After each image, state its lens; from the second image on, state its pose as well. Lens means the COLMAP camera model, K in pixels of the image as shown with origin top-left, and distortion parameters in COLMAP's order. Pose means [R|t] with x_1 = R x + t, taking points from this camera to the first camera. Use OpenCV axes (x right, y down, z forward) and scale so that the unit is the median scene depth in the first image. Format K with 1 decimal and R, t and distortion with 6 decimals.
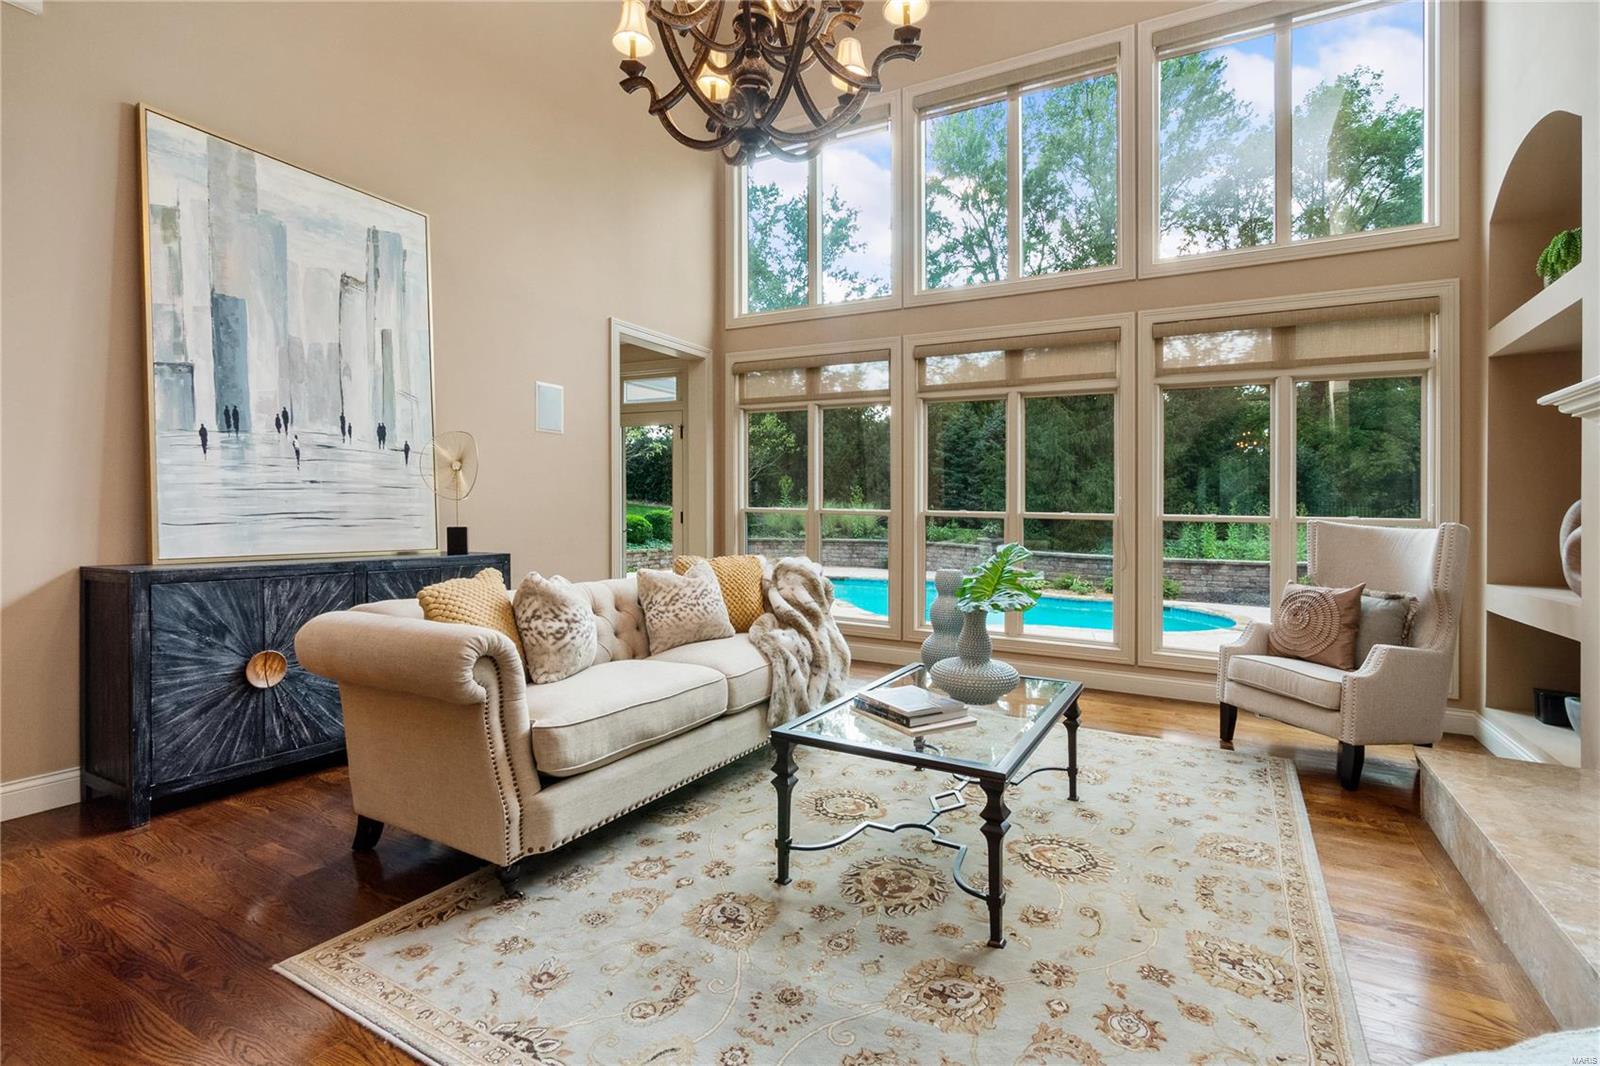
lens RADIAL K [[745.7, 0, 807.3], [0, 745.7, 524.0], [0, 0, 1]] dist [0.001847, 0.000465]
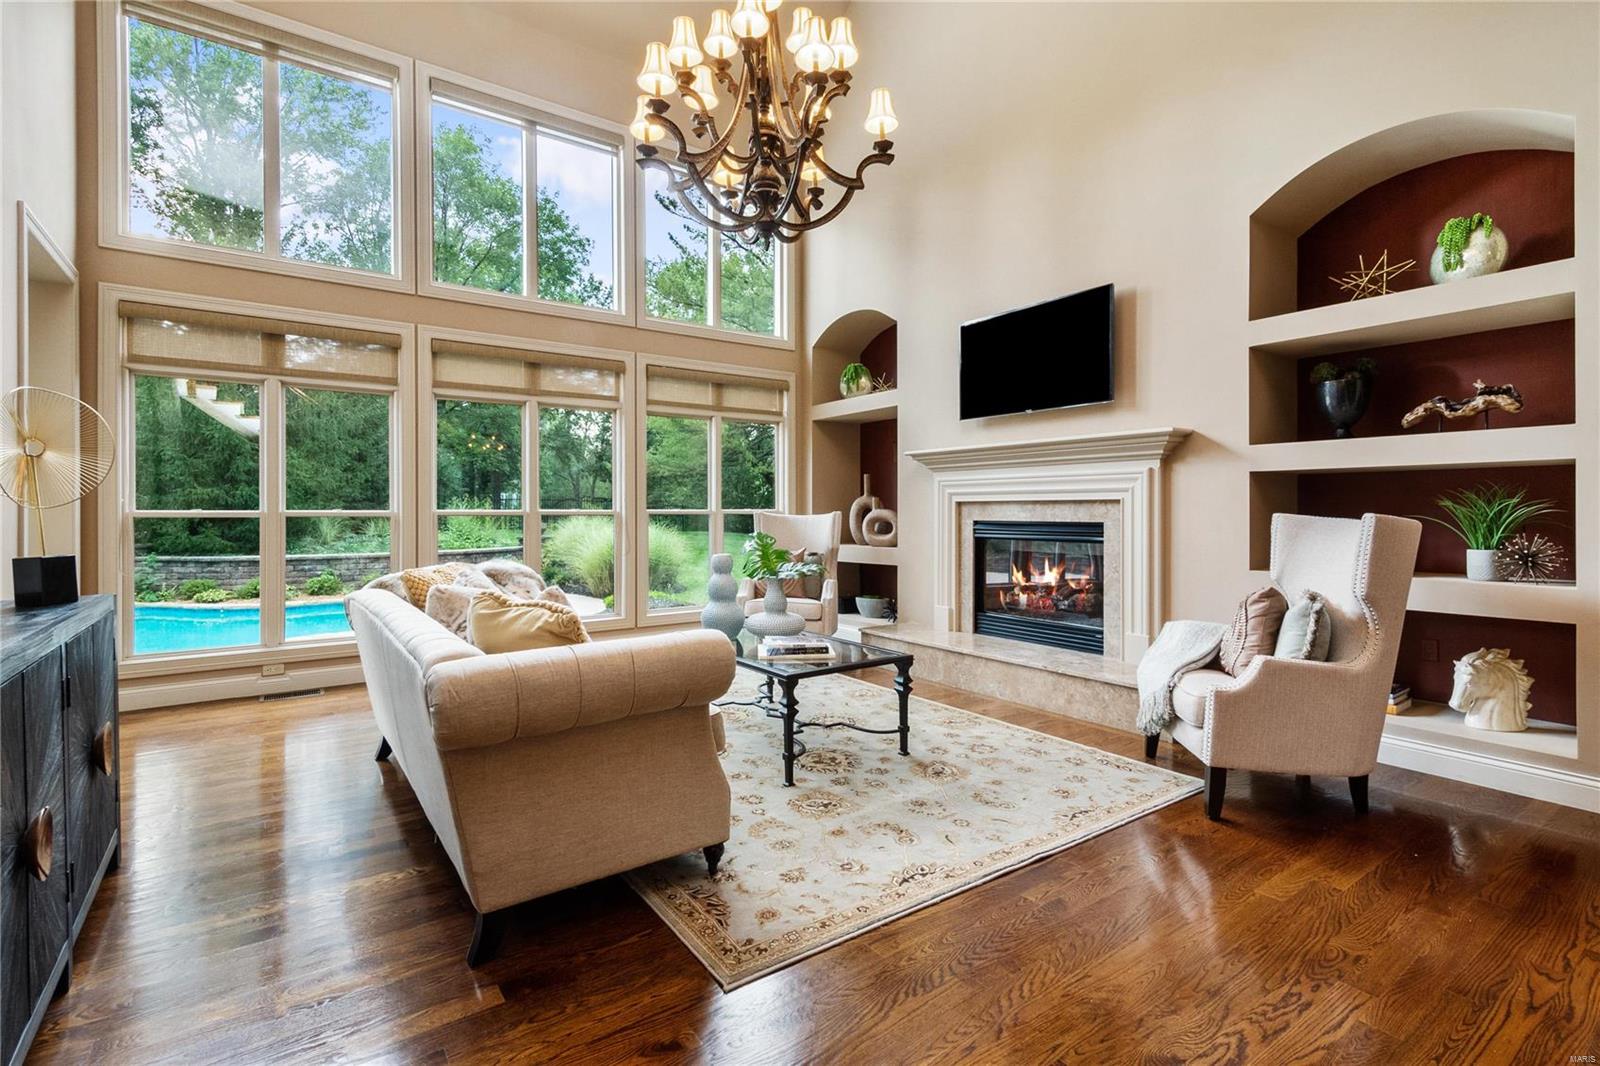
lens RADIAL K [[745.7, 0, 806.2], [0, 745.7, 518.3], [0, 0, 1]] dist [0.001847, 0.000465]
pose [[0.427956, -0.028809, 0.903340, -1.353455], [0.027214, 0.999449, 0.018981, -0.034821], [-0.903390, 0.016461, 0.428504, 0.419168]]
